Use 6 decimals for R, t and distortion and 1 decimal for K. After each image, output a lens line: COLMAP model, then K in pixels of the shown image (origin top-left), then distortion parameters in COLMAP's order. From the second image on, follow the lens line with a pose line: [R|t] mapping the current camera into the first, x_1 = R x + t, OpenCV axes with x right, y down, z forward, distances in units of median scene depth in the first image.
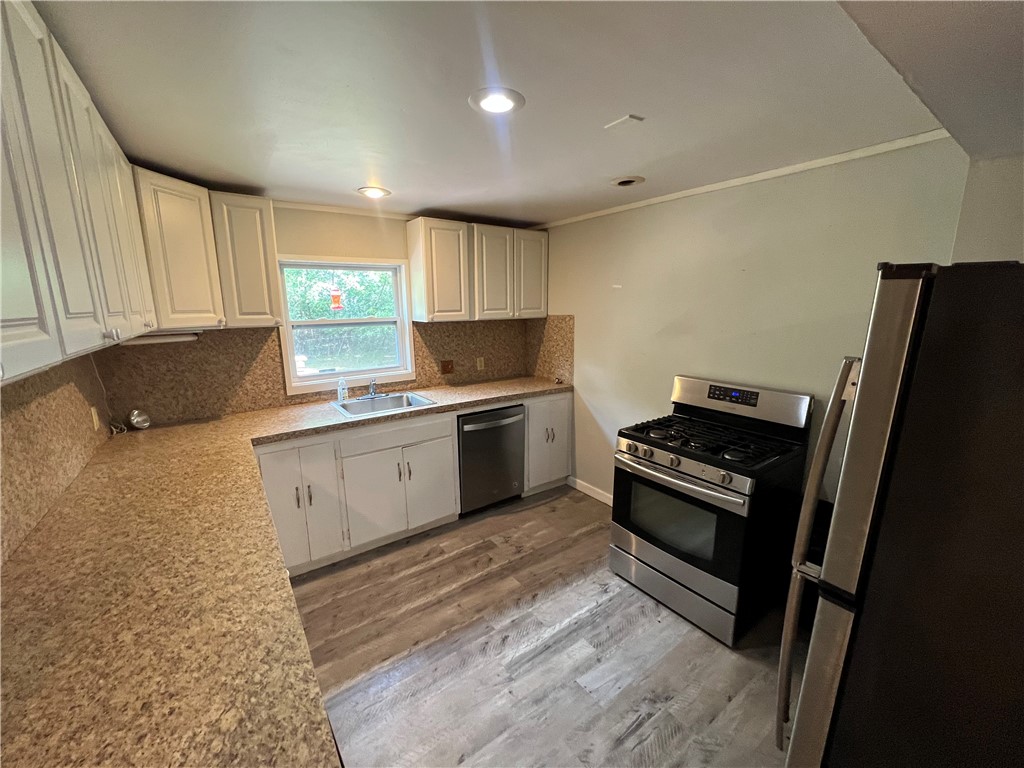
lens RADIAL K [[408.6, 0, 510.6], [0, 408.6, 381.3], [0, 0, 1]] dist [0.000437, -0.000176]
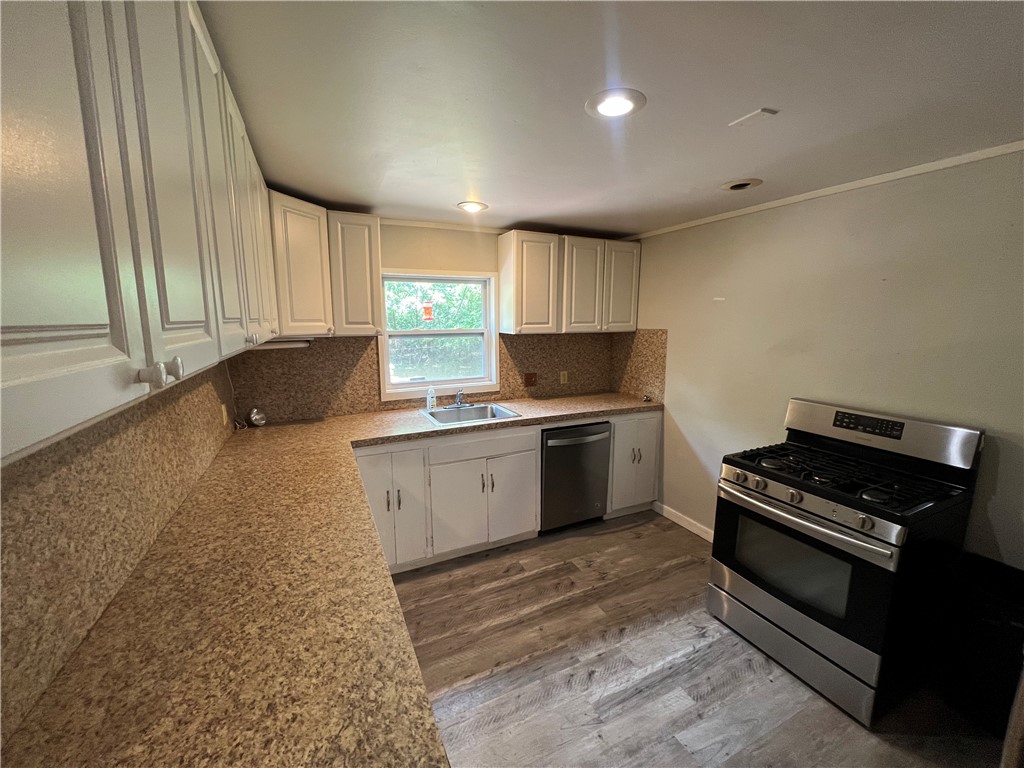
lens RADIAL K [[408.6, 0, 511.0], [0, 408.6, 381.1], [0, 0, 1]] dist [0.000437, -0.000176]
pose [[0.984850, 0.036199, -0.169587, -0.052624], [-0.041784, 0.998692, -0.029481, -0.000132], [0.168298, 0.036121, 0.985074, 0.025268]]
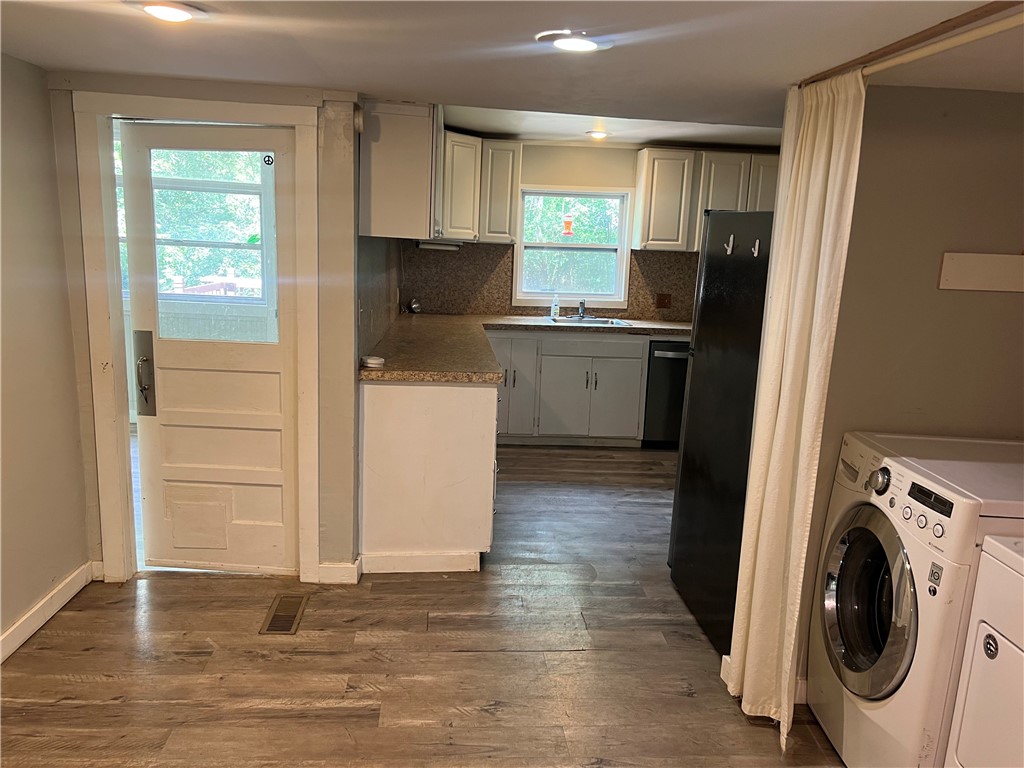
lens RADIAL K [[772.0, 0, 504.2], [0, 772.0, 389.9], [0, 0, 1]] dist [0.042254, -0.039054]
pose [[0.852139, 0.143241, -0.503330, 0.715290], [-0.145135, 0.988768, 0.035677, 0.245025], [0.502787, 0.042648, 0.863358, -1.115126]]
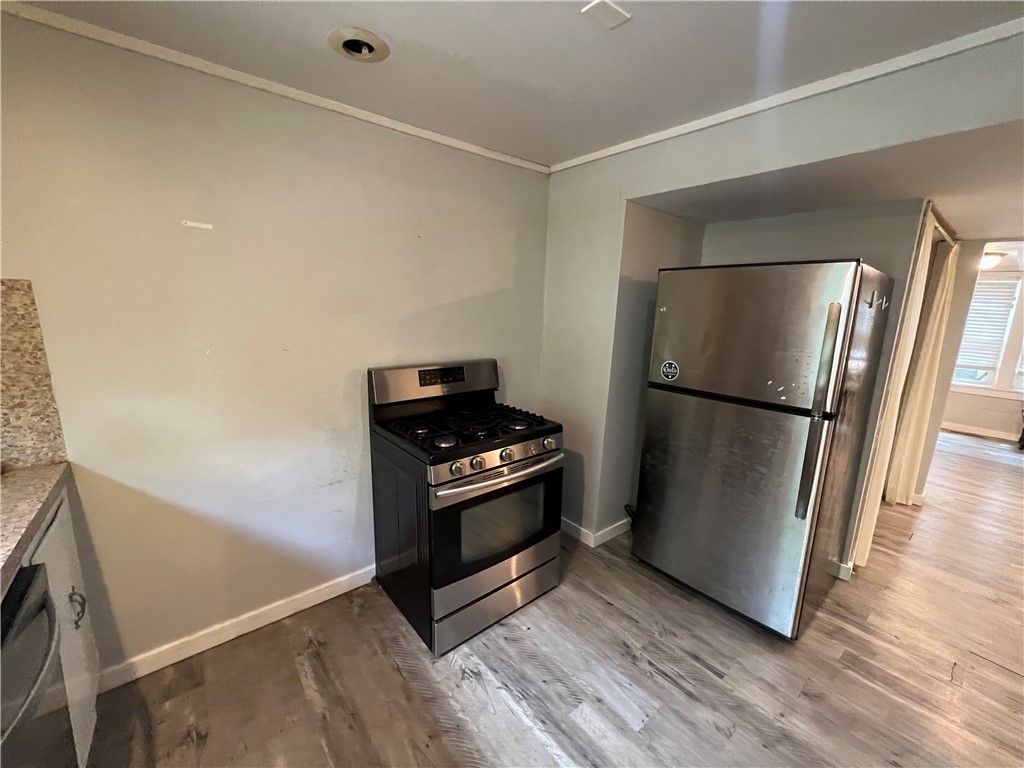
lens RADIAL K [[408.0, 0, 512.8], [0, 408.0, 380.7], [0, 0, 1]] dist [-0.000323, -0.000179]
pose [[-0.062034, -0.188110, 0.980187, -0.381580], [0.161203, 0.967296, 0.195839, -0.113088], [-0.984970, 0.170158, -0.029681, 0.893600]]
